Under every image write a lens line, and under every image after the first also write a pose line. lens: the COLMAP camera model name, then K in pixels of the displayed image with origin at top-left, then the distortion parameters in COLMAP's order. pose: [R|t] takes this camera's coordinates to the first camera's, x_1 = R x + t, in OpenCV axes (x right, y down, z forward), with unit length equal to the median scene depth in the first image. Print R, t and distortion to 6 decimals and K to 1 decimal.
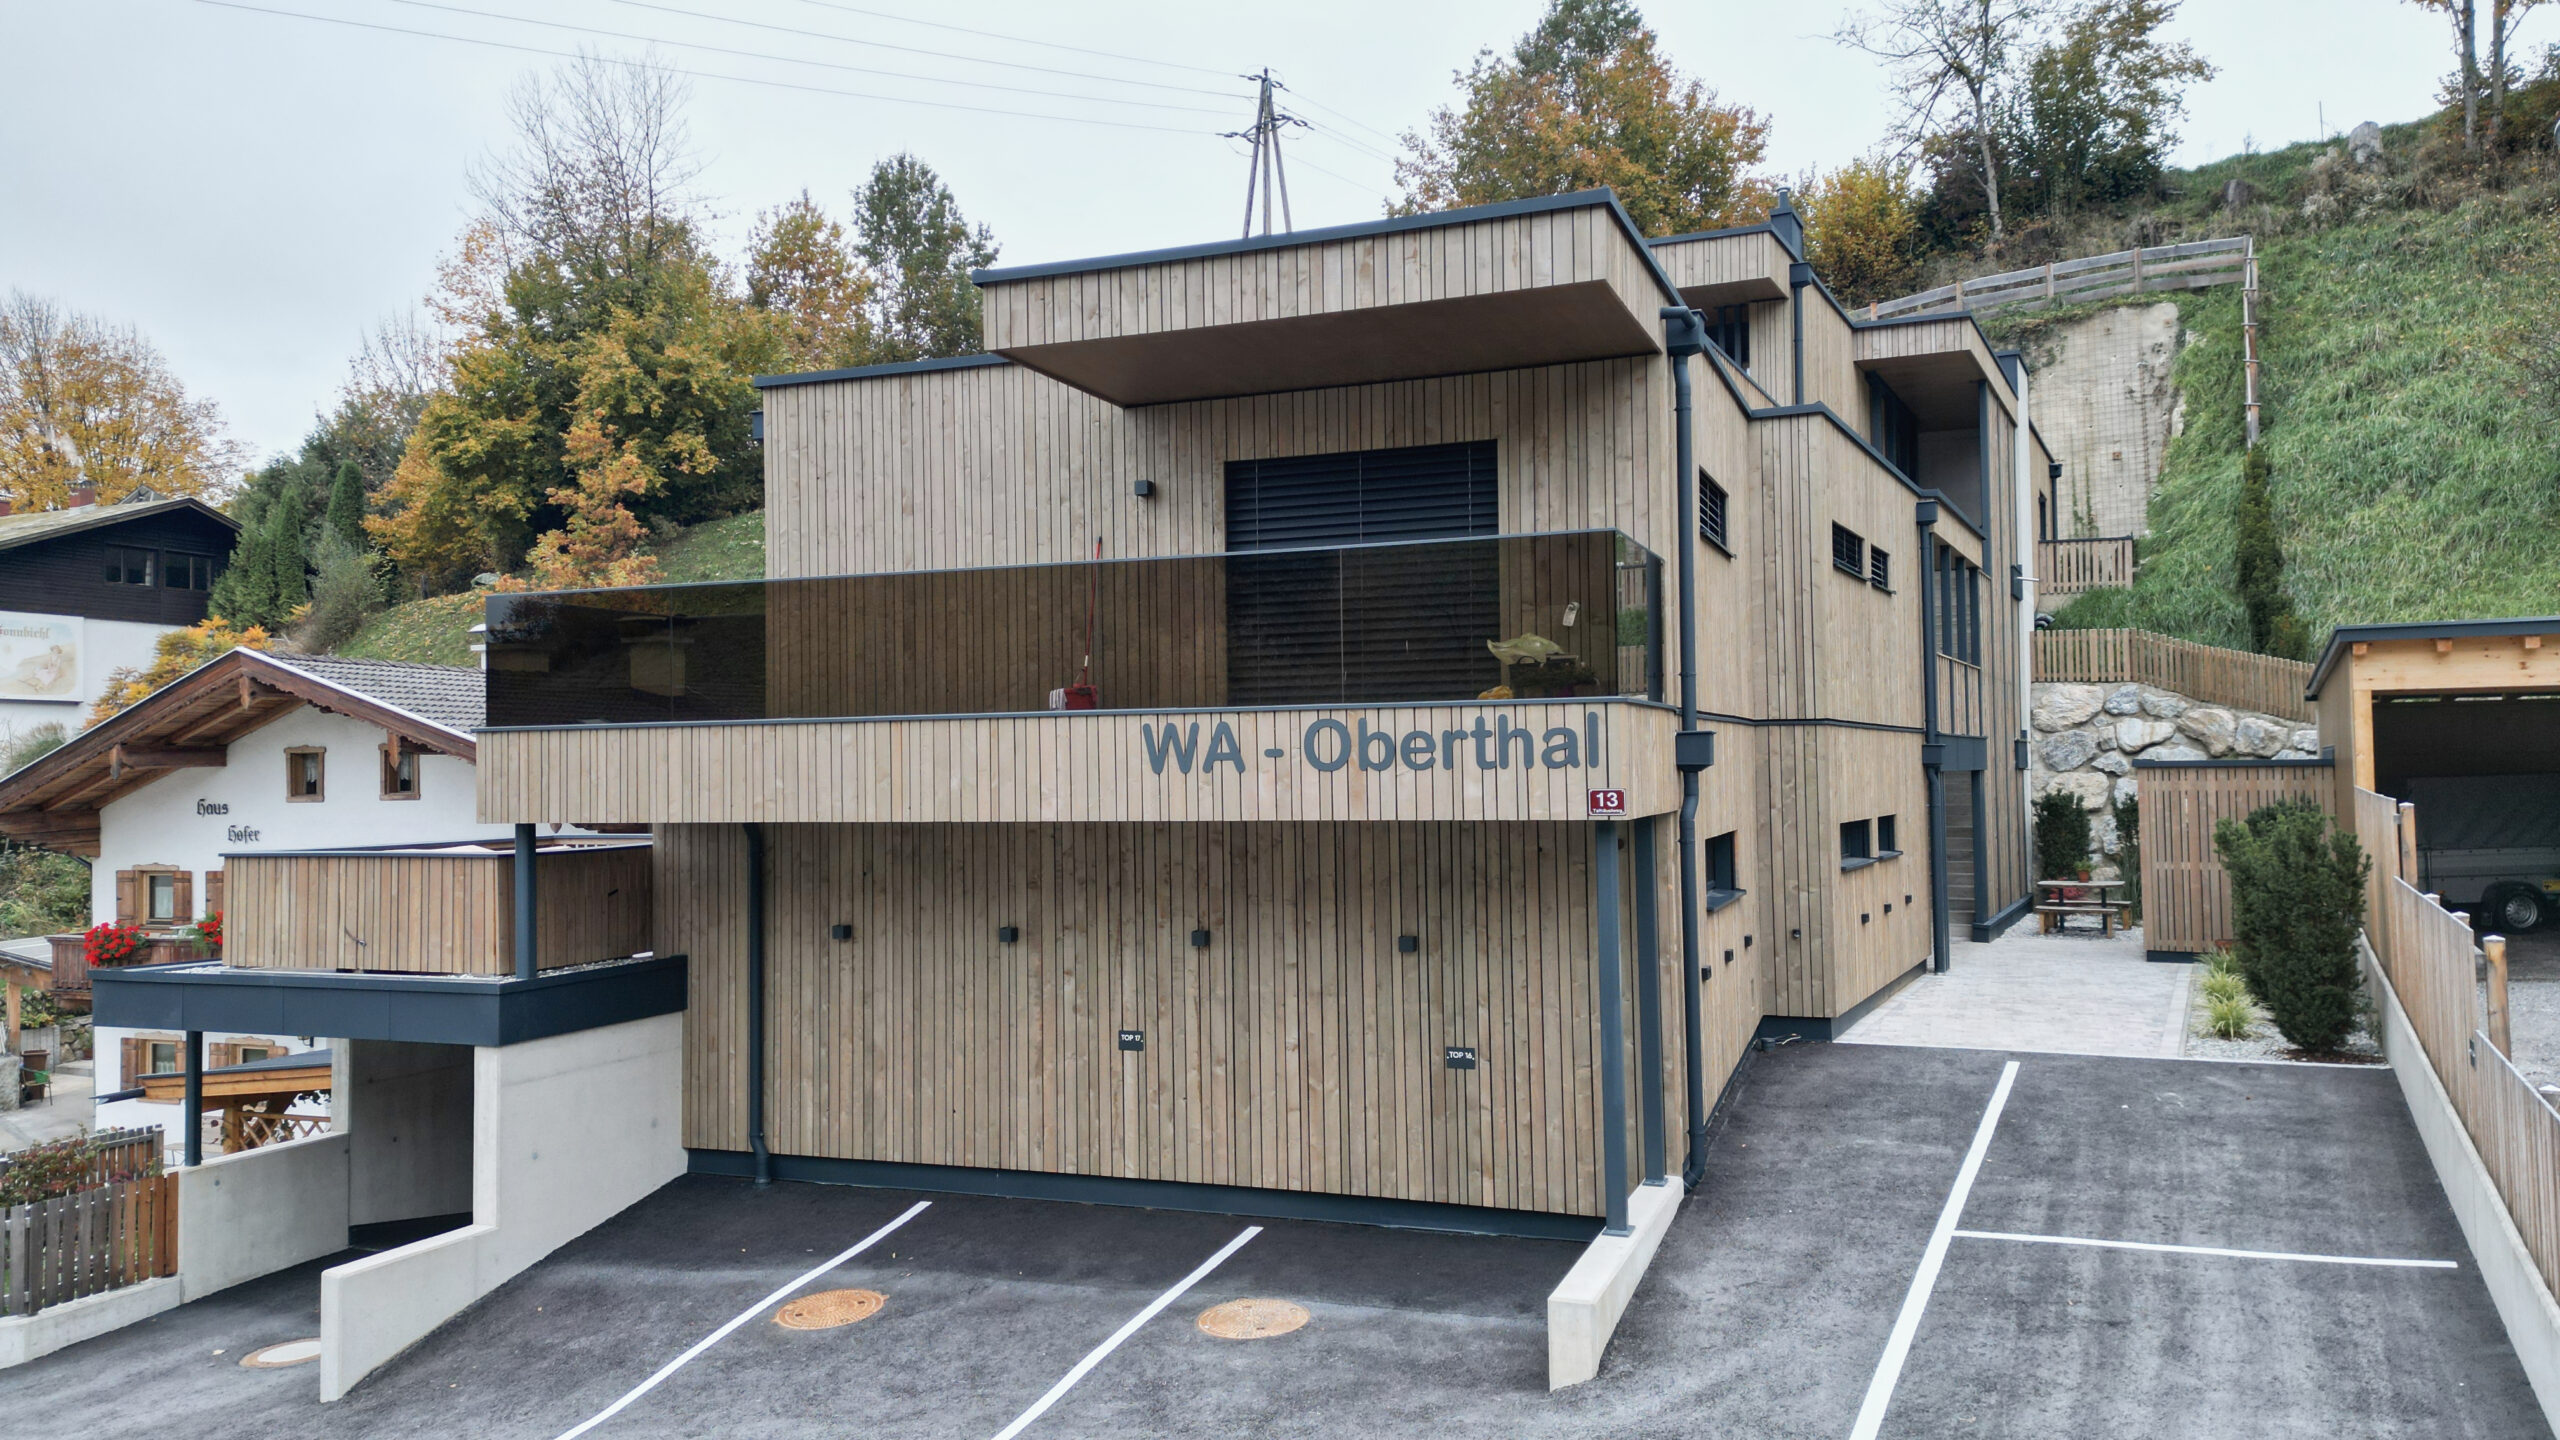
lens RADIAL K [[1785.9, 0, 1267.0], [0, 1785.9, 717.0], [0, 0, 1]] dist [0.083812, -0.075865]
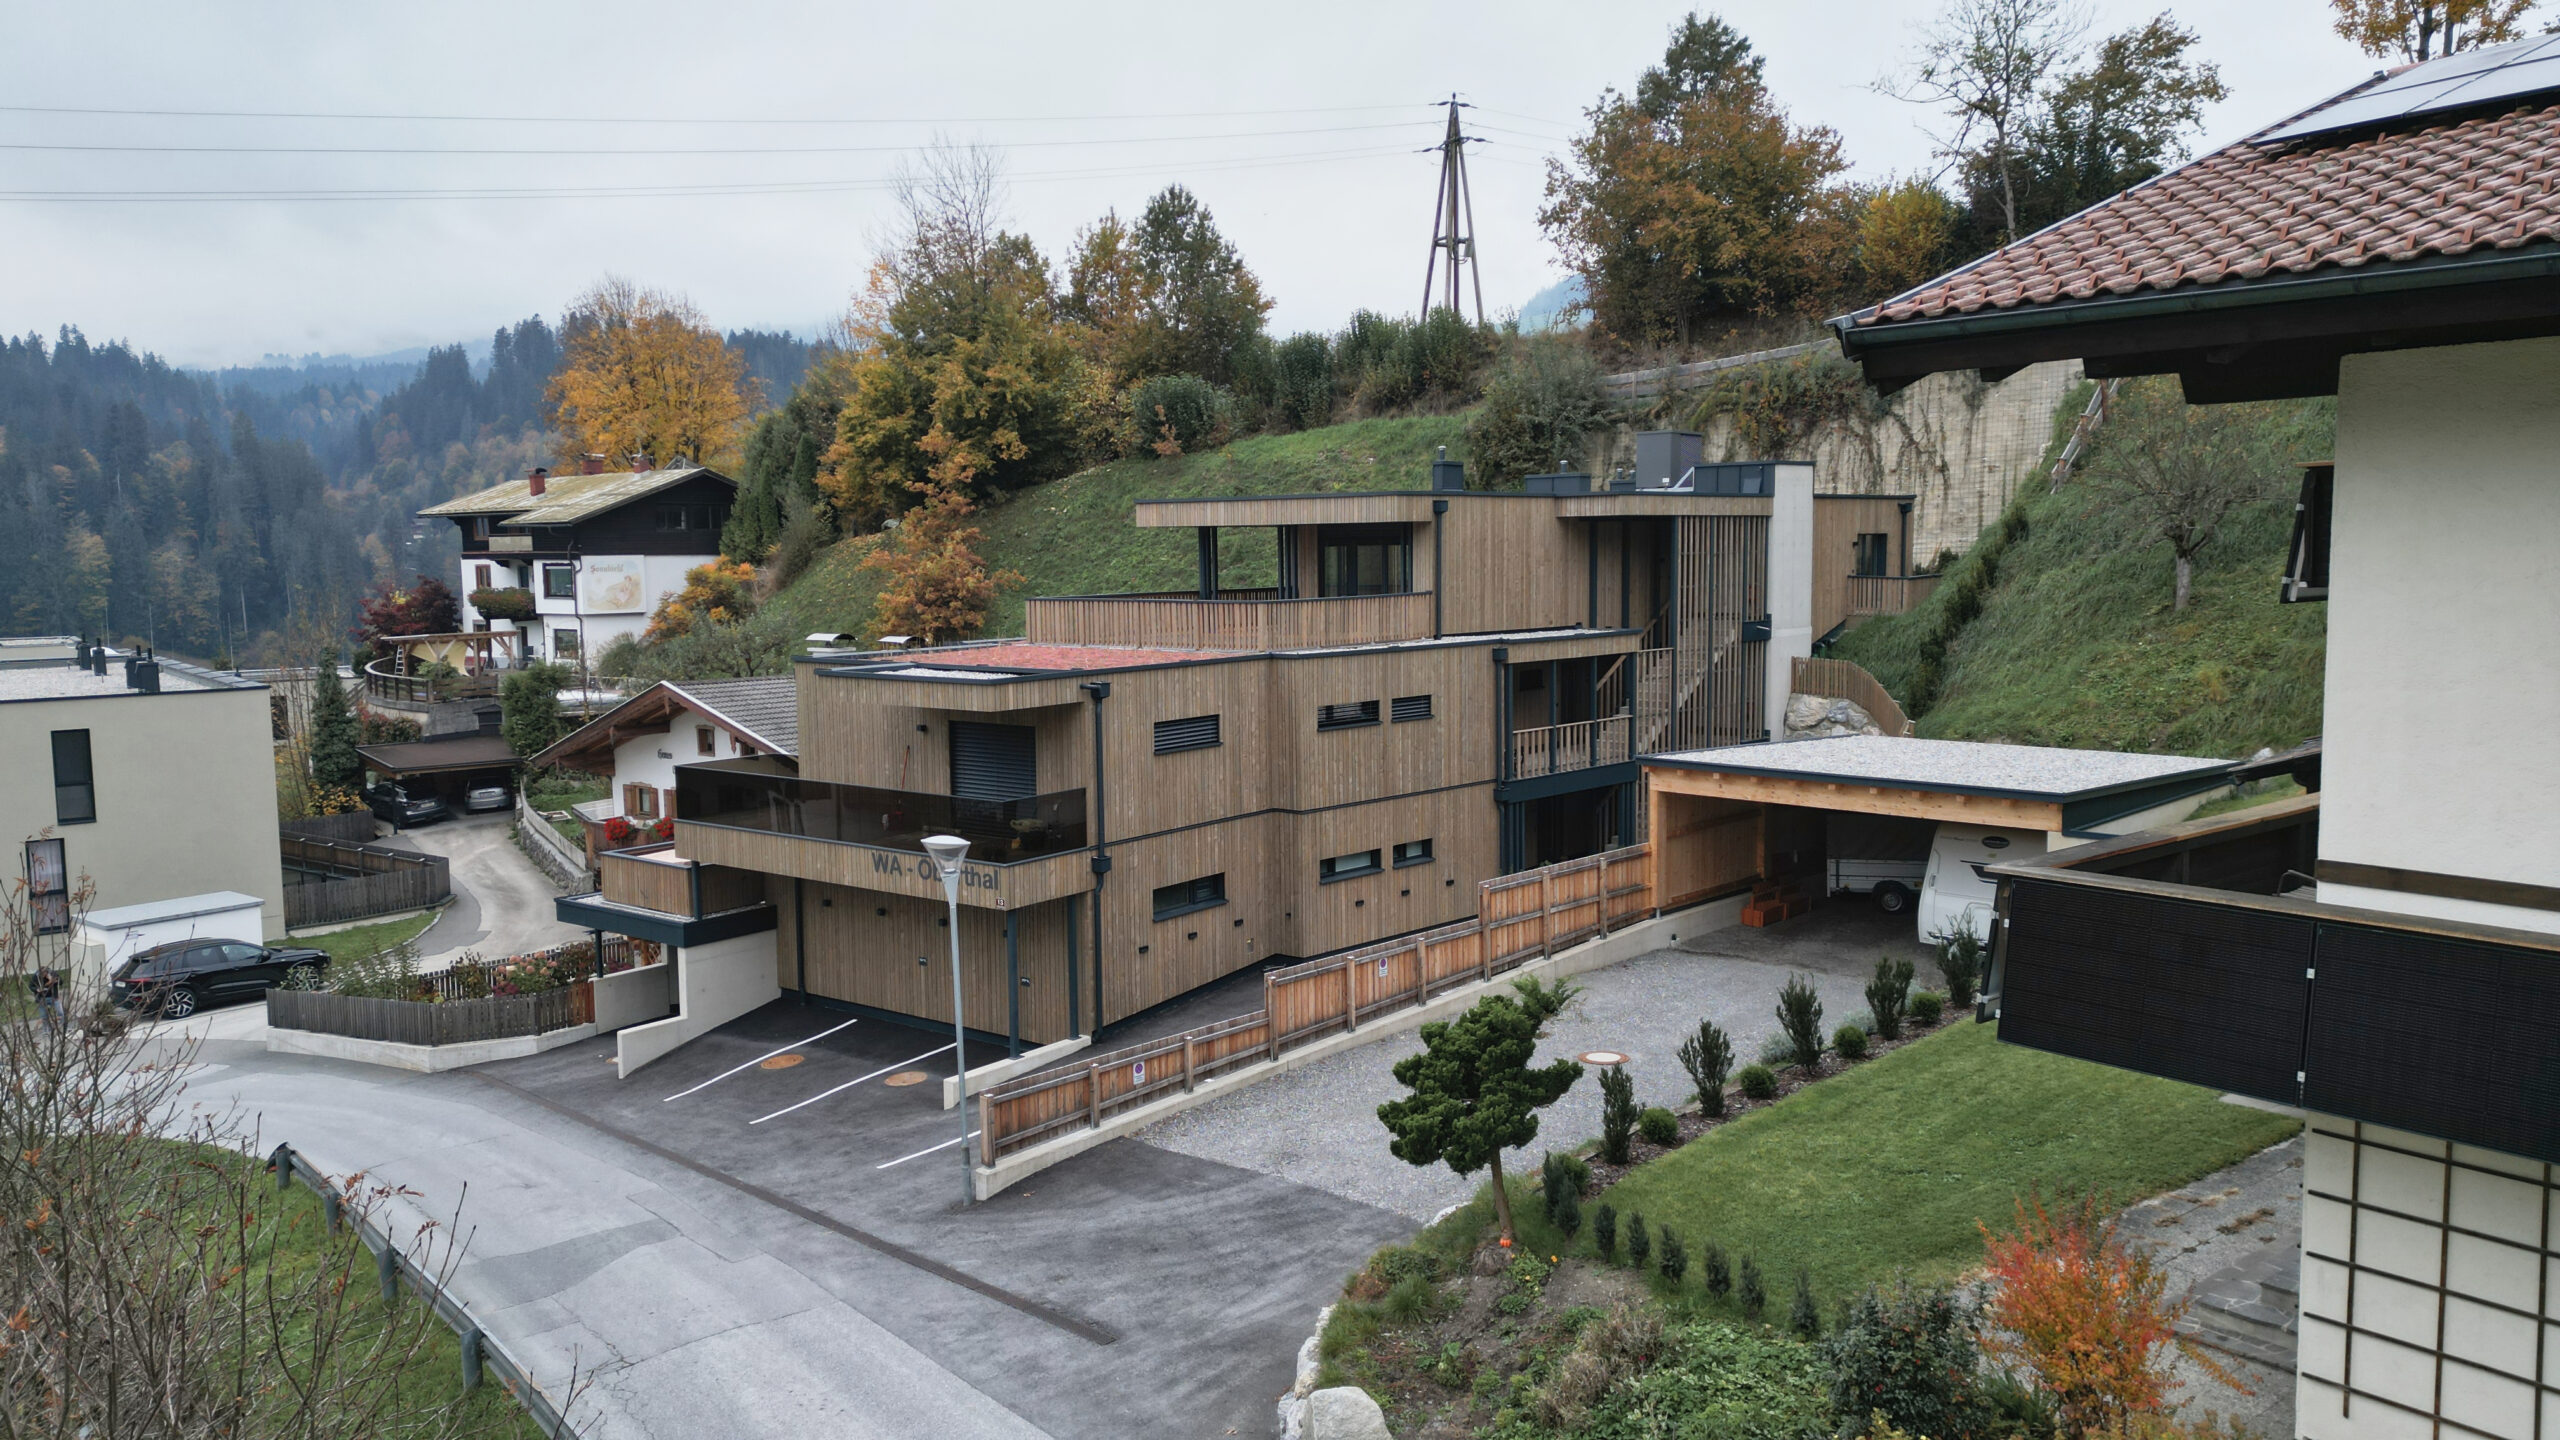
lens RADIAL K [[1776.4, 0, 1271.6], [0, 1776.4, 725.1], [0, 0, 1]] dist [0.125506, -0.159581]
pose [[0.959975, 0.030397, -0.278430, 0.487913], [0.007362, 0.991012, 0.133573, -0.211266], [0.279988, -0.130277, 0.951123, -0.514917]]
